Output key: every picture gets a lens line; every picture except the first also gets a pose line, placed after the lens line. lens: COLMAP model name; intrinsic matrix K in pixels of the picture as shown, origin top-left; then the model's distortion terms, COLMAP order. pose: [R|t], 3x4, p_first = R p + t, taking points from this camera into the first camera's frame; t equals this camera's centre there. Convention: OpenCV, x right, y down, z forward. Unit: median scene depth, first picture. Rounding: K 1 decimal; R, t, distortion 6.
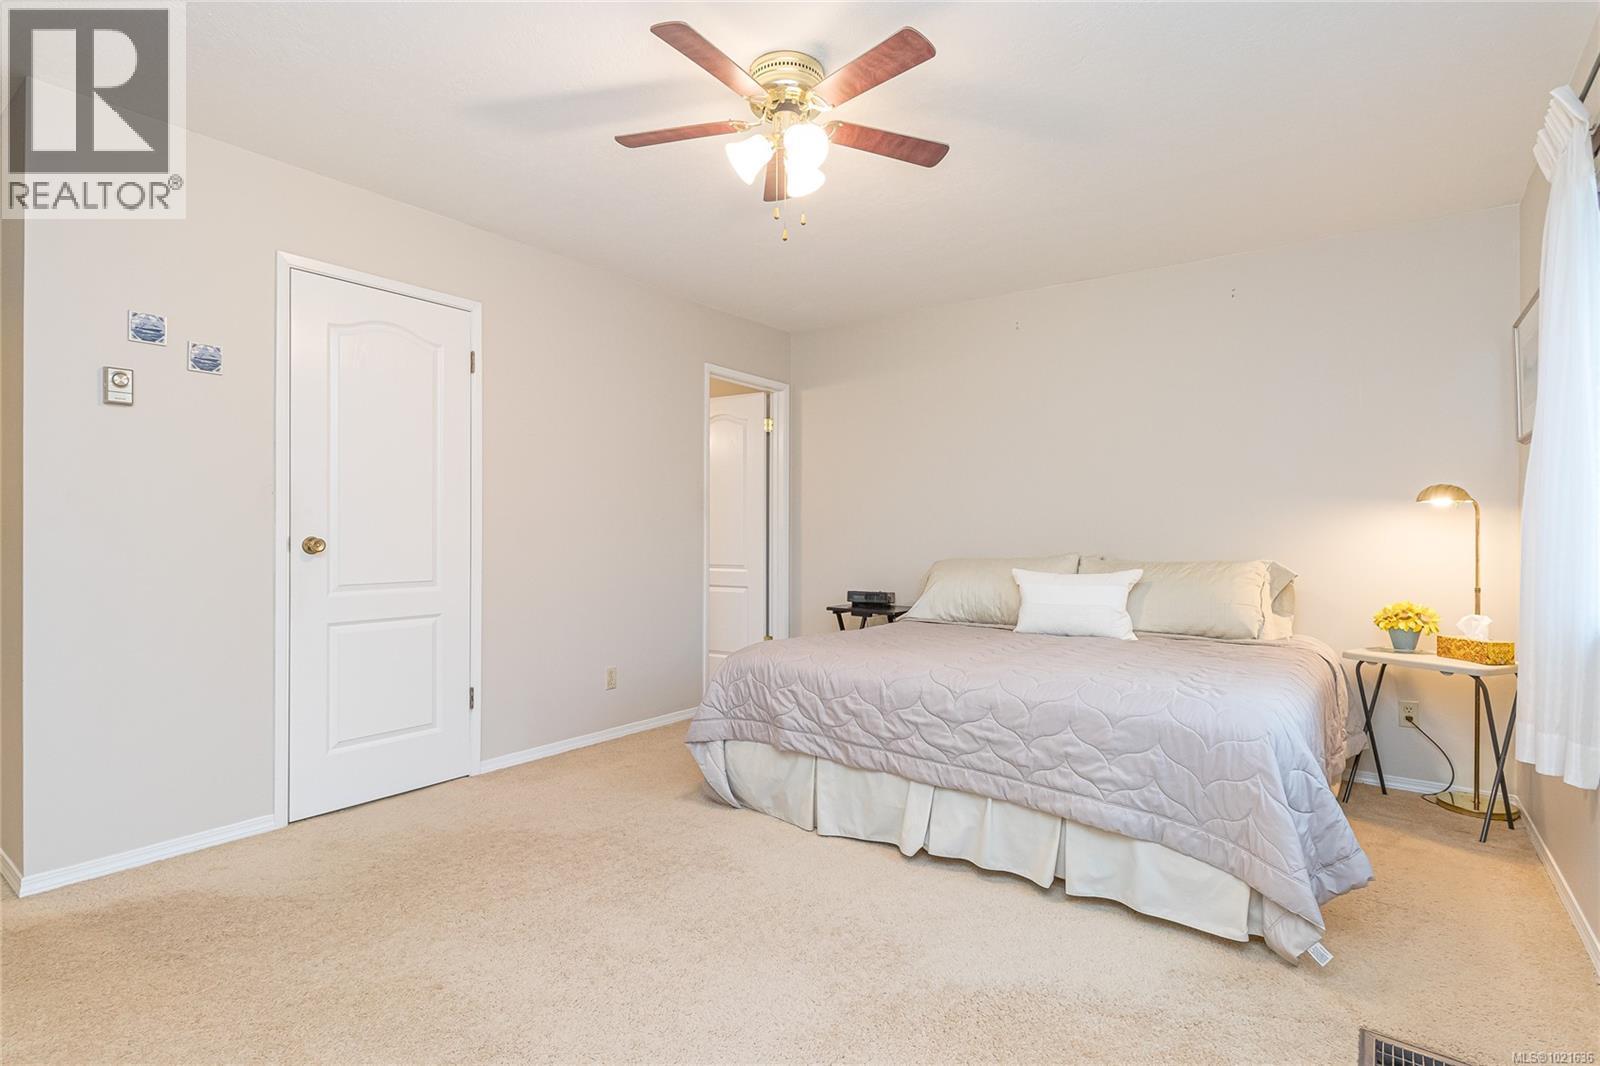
lens RADIAL K [[772.5, 0, 804.5], [0, 772.5, 541.3], [0, 0, 1]] dist [0.003026, -0.000629]
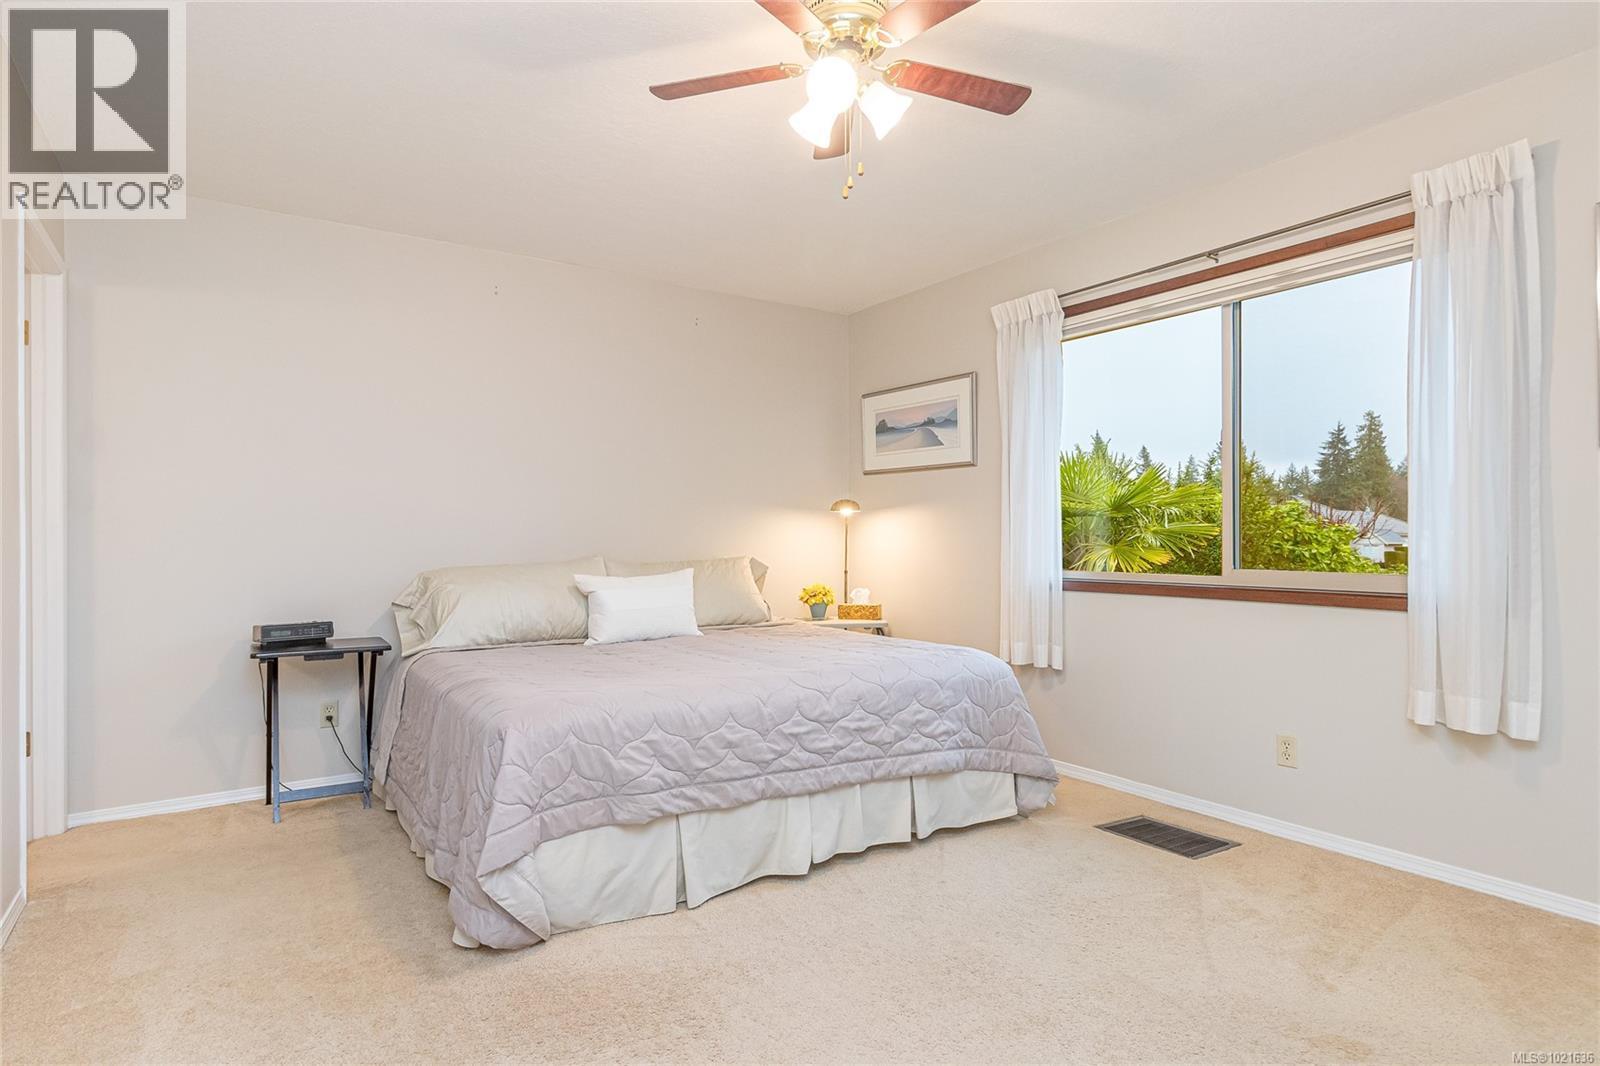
lens RADIAL K [[831.6, 0, 837.0], [0, 831.6, 529.9], [0, 0, 1]] dist [-0.003073, -0.000276]
pose [[0.366234, -0.000257, 0.930523, -0.791826], [0.012988, 0.999904, -0.004836, -0.011623], [-0.930432, 0.013856, 0.366202, 0.573750]]
